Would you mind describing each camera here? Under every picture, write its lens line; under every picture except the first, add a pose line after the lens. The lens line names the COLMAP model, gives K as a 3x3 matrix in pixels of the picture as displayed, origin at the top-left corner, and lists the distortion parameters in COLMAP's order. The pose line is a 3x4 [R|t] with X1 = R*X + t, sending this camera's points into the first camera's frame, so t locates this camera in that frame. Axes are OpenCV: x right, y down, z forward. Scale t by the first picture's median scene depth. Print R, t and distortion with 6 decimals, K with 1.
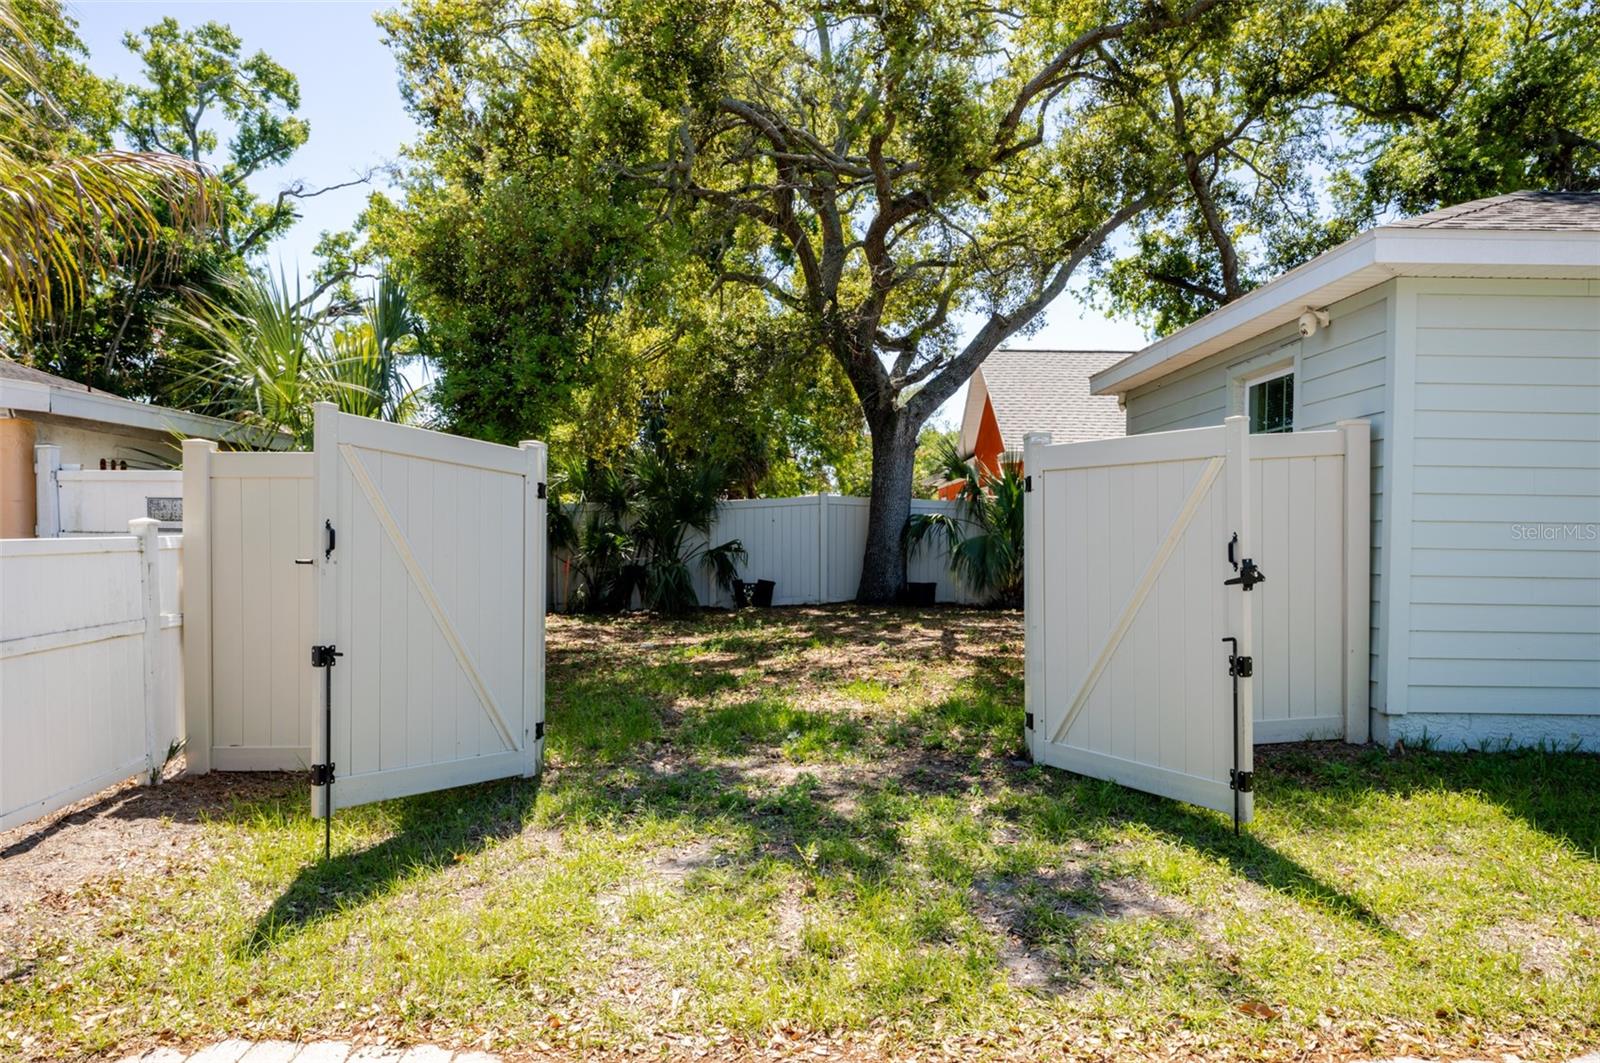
lens RADIAL K [[1023.7, 0, 799.1], [0, 1023.7, 529.4], [0, 0, 1]] dist [0.007214, 0.003399]
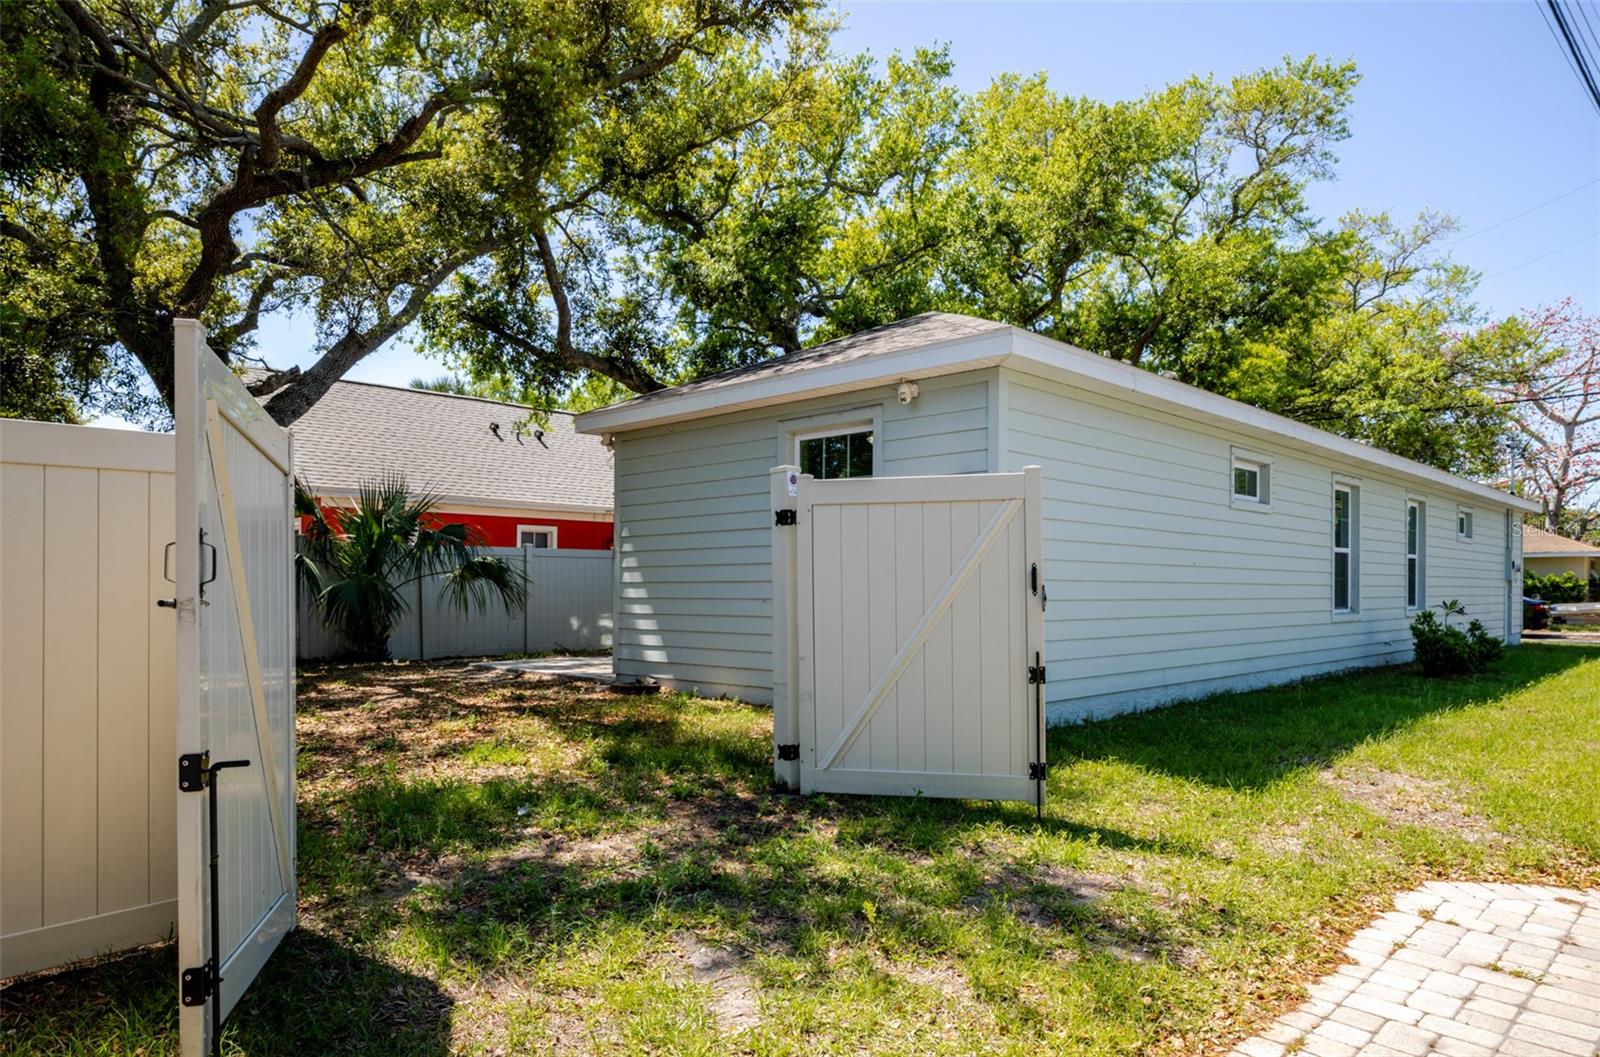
lens RADIAL K [[1017.6, 0, 812.0], [0, 1017.6, 576.5], [0, 0, 1]] dist [0.004173, -0.000534]
pose [[0.689748, 0.002439, 0.724046, -0.600687], [-0.000108, 0.999995, -0.003266, 0.022330], [-0.724050, 0.002174, 0.689744, 0.371045]]
